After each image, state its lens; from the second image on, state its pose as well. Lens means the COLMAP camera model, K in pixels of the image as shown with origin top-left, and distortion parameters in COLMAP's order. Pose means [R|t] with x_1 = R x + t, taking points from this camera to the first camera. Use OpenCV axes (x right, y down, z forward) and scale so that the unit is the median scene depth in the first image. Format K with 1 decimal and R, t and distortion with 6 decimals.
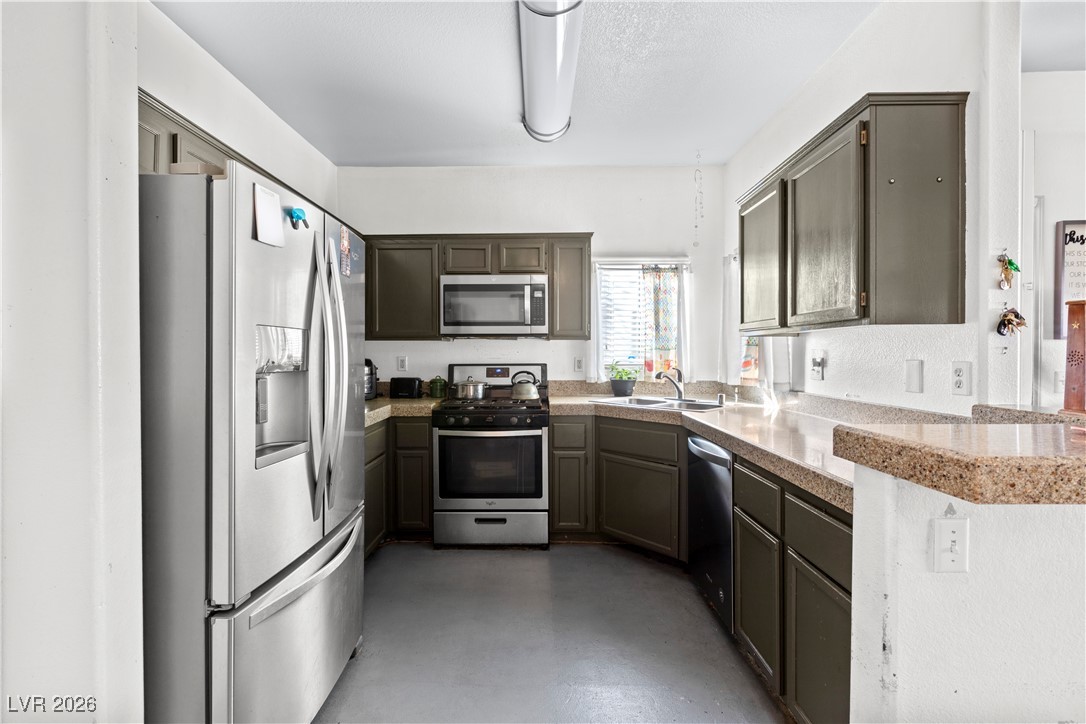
lens RADIAL K [[495.3, 0, 536.5], [0, 495.3, 356.0], [0, 0, 1]] dist [-0.000350, -0.000118]
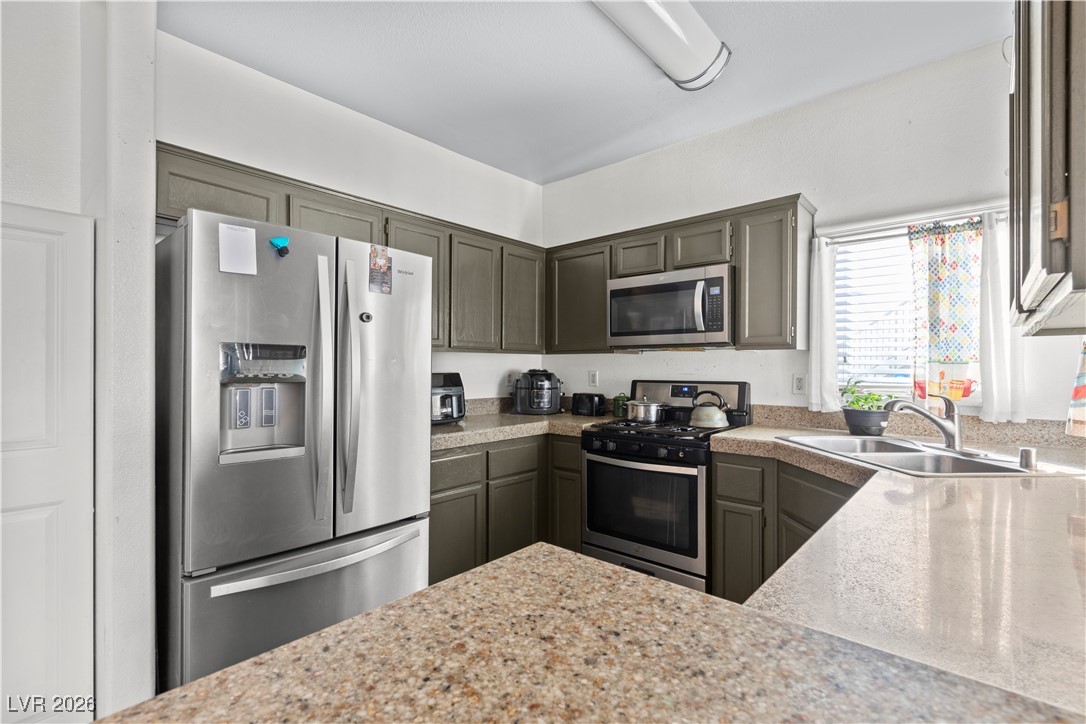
lens RADIAL K [[495.3, 0, 539.4], [0, 495.3, 367.0], [0, 0, 1]] dist [-0.000350, -0.000118]
pose [[0.748969, 0.002350, -0.662601, 0.298841], [-0.007875, 0.999955, -0.005355, -0.000735], [0.662558, 0.009229, 0.748953, 0.243706]]
